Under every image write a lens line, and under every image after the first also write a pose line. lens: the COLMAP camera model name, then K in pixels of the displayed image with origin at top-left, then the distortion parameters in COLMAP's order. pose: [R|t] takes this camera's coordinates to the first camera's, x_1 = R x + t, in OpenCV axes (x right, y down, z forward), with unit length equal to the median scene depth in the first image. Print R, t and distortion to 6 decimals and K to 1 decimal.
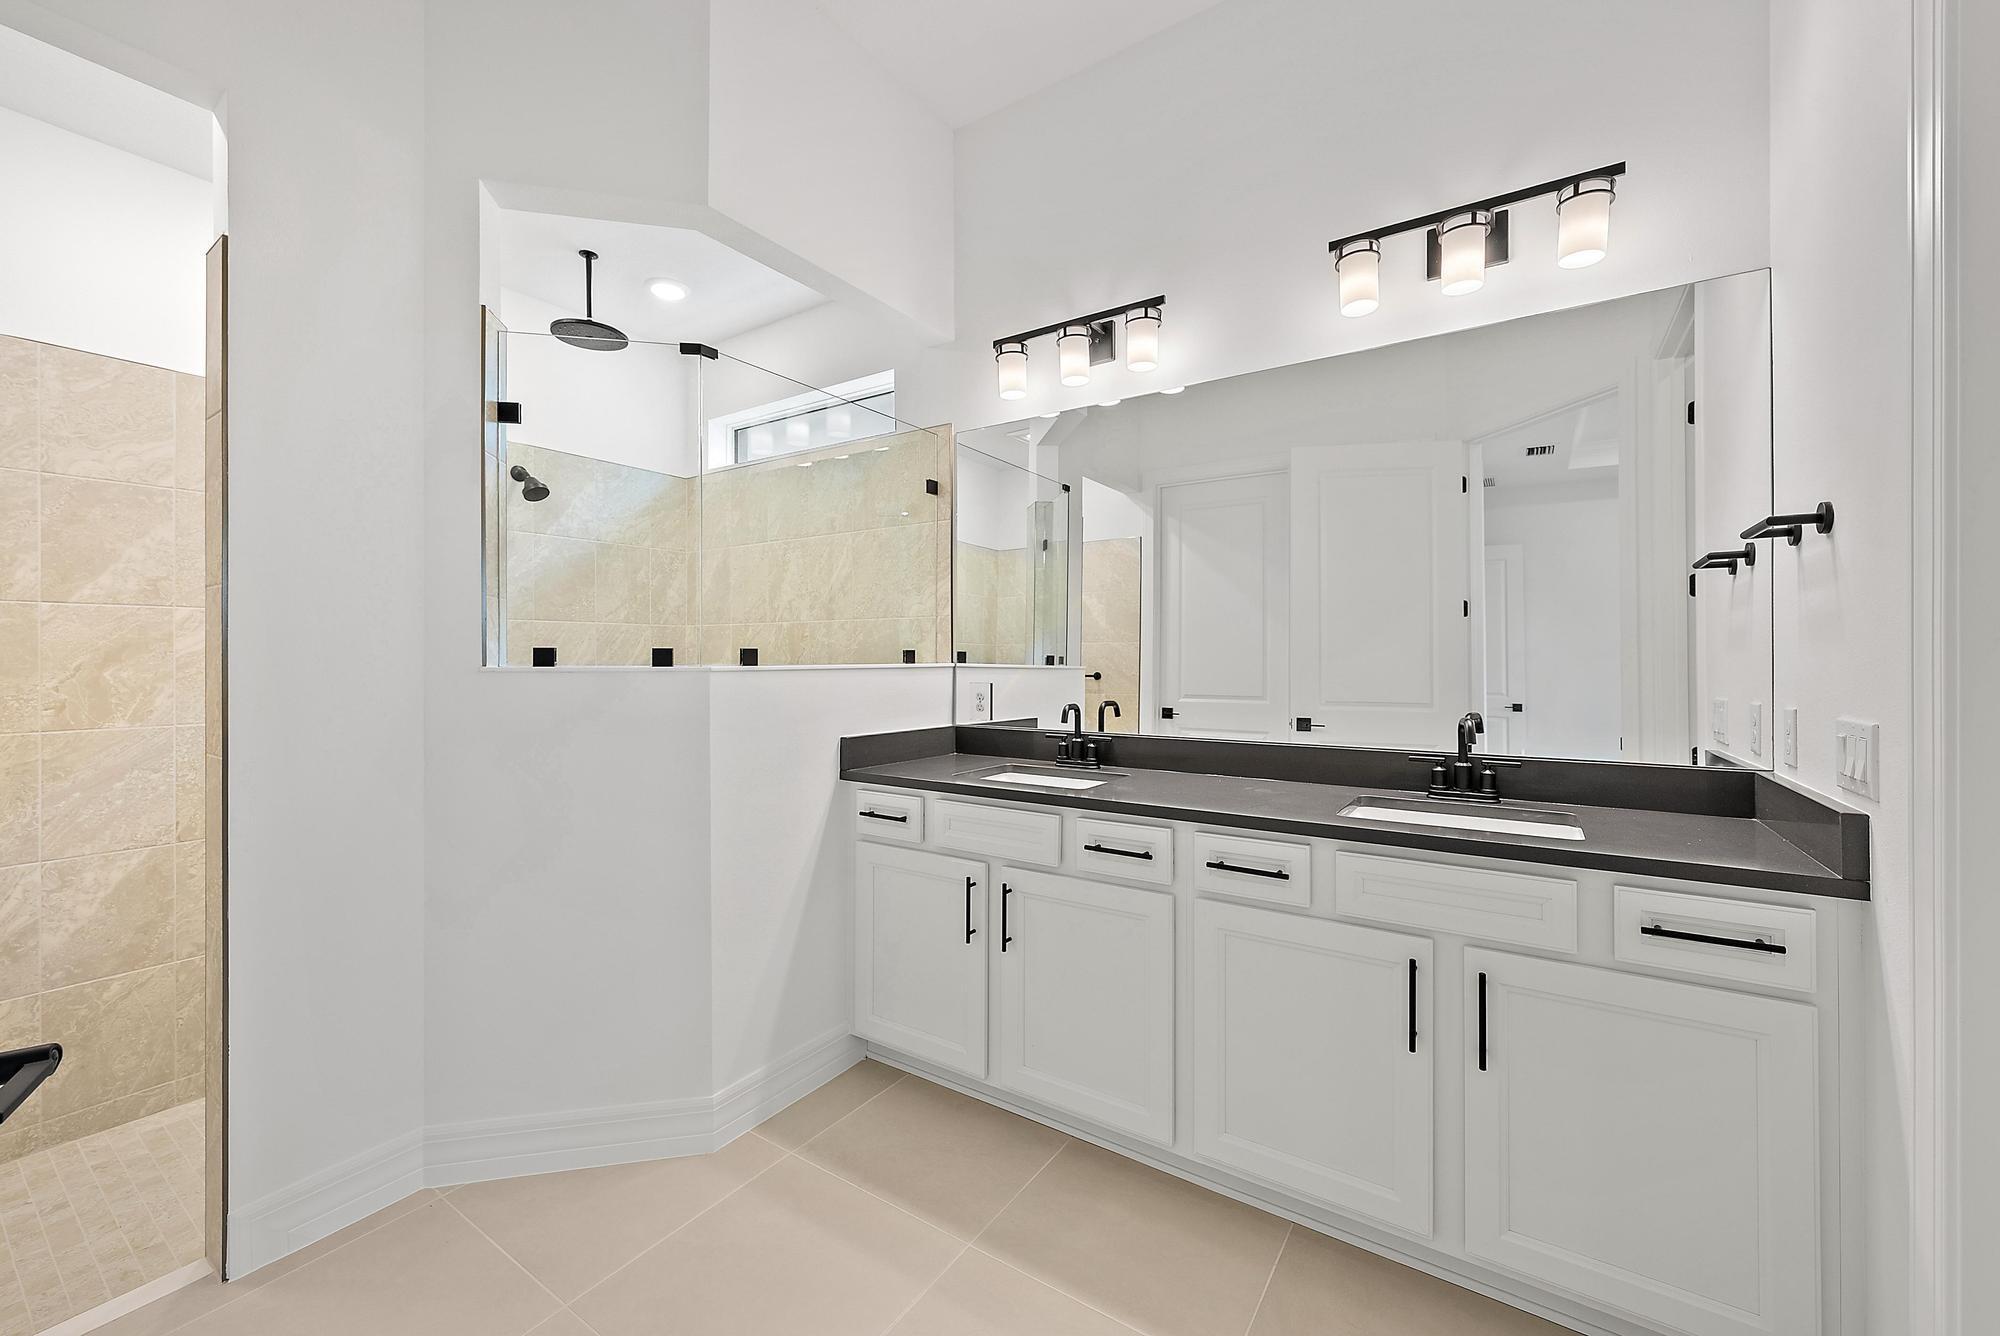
lens RADIAL K [[781.5, 0, 1004.6], [0, 781.5, 662.4], [0, 0, 1]] dist [0.001082, -0.002852]
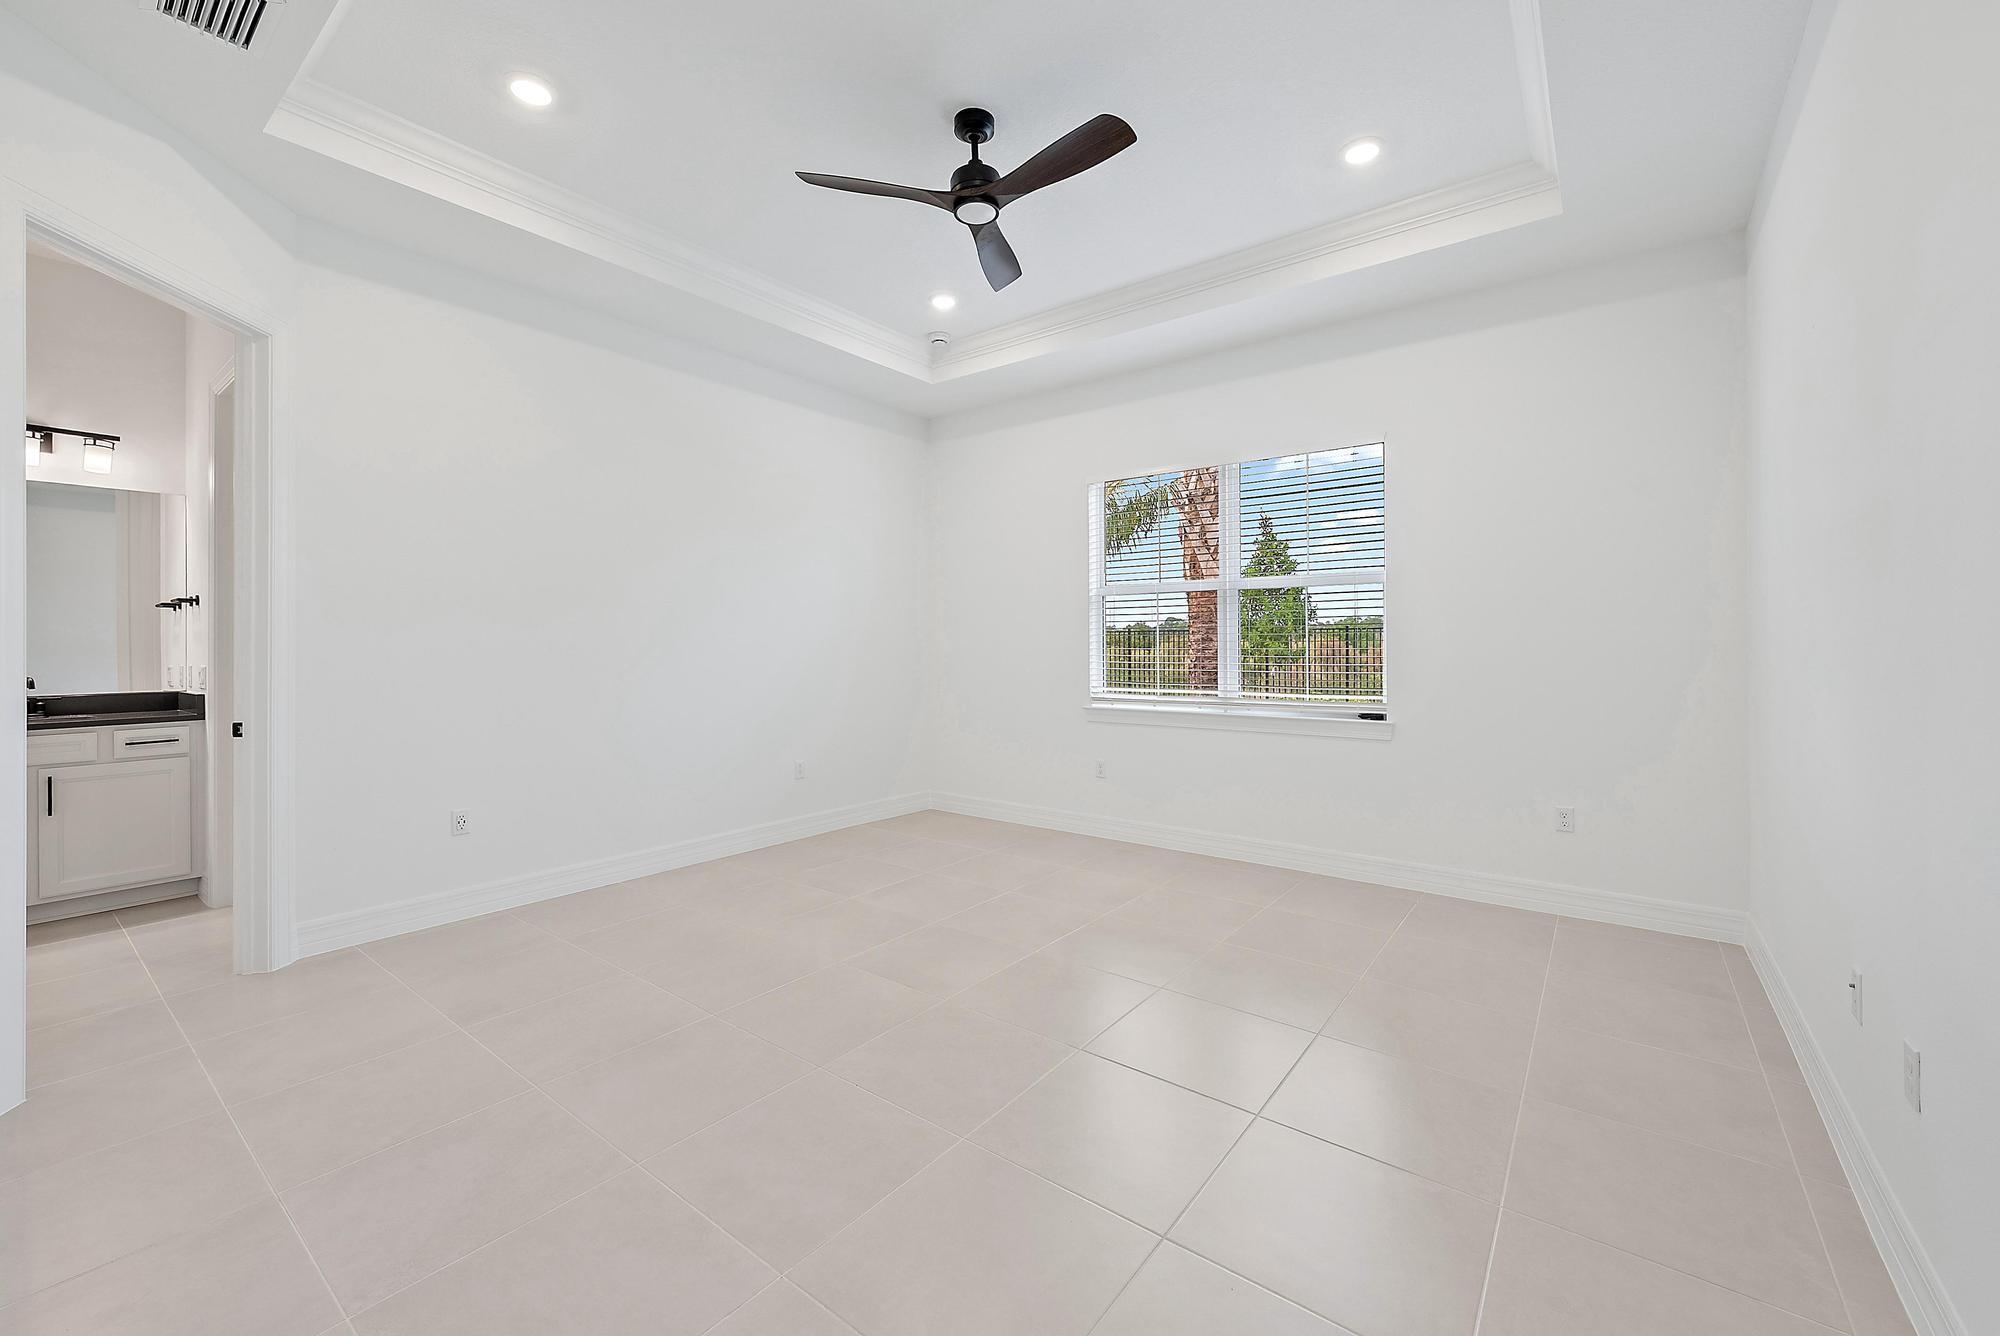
lens RADIAL K [[781.5, 0, 1004.6], [0, 781.5, 662.4], [0, 0, 1]] dist [0.001082, -0.002852]
pose [[0.054773, -0.002074, 0.998497, -1.571955], [0.003621, 0.999992, 0.001878, 0.049592], [-0.998492, 0.003513, 0.054780, -2.009385]]
